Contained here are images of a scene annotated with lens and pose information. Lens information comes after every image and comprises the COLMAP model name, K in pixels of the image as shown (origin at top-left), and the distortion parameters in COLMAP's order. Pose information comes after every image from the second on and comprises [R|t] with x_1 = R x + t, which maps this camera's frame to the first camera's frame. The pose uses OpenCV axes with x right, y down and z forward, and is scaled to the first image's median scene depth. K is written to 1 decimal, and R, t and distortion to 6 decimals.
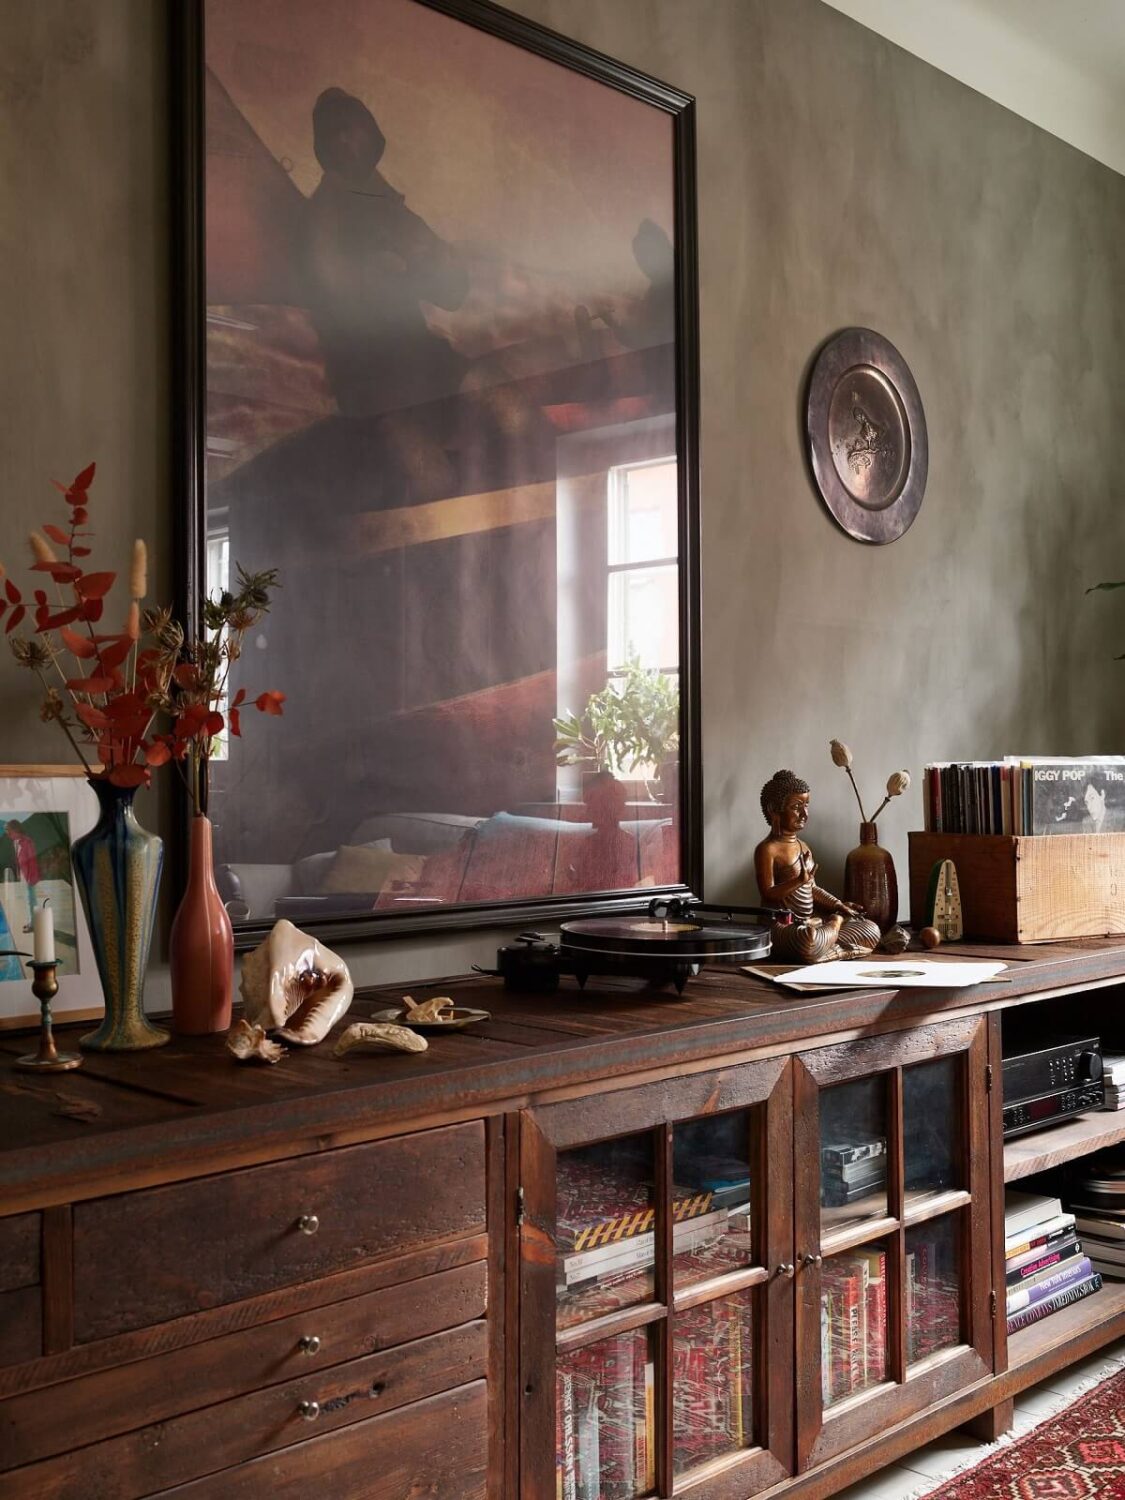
lens RADIAL K [[1592.7, 0, 562.5], [0, 1592.7, 750.0], [0, 0, 1]] dist [-0.006573, -0.000713]
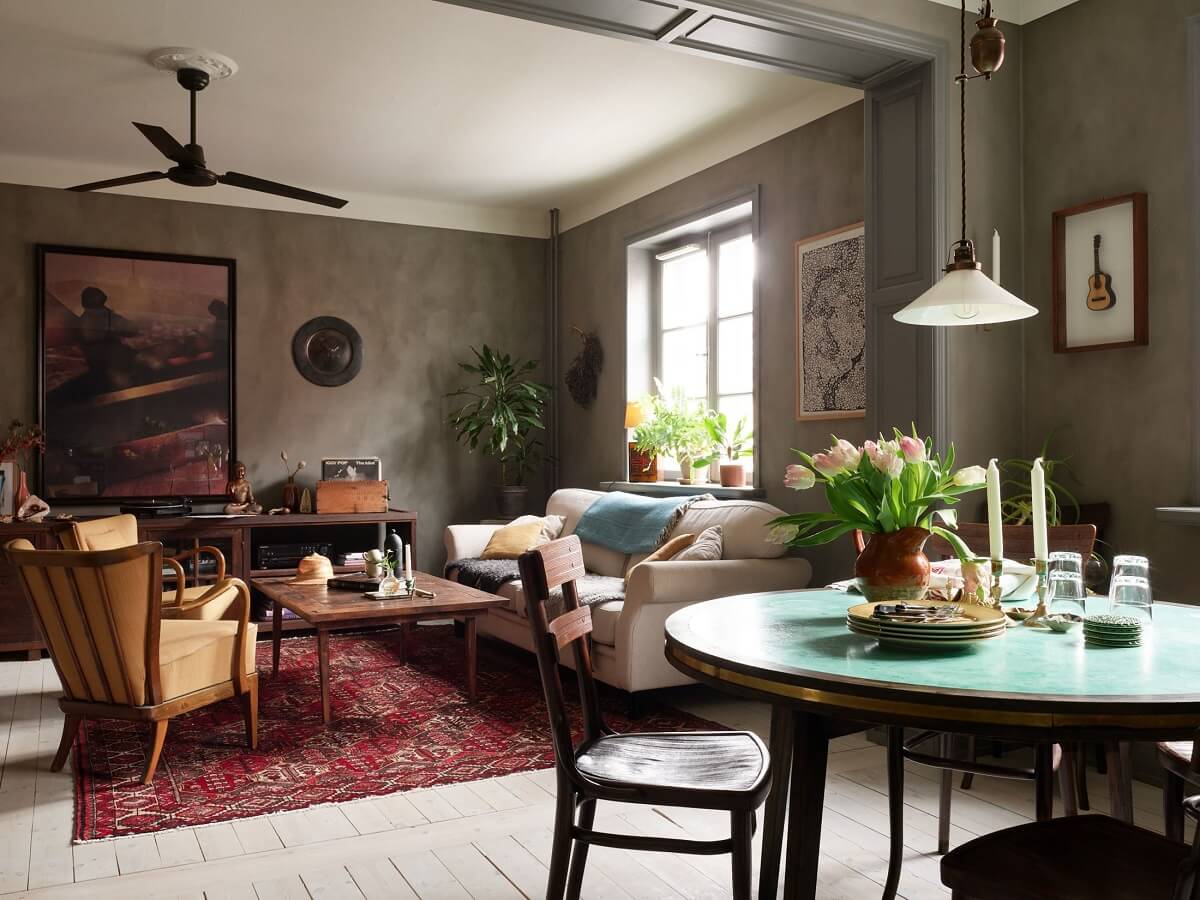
lens RADIAL K [[1031.3, 0, 600.0], [0, 1031.3, 450.0], [0, 0, 1]] dist [-0.000909, 0.001744]
pose [[0.951554, 0.002085, -0.307475, 1.263969], [0.001638, 0.999928, 0.011851, -0.028508], [0.307478, -0.011780, 0.951482, -0.714023]]
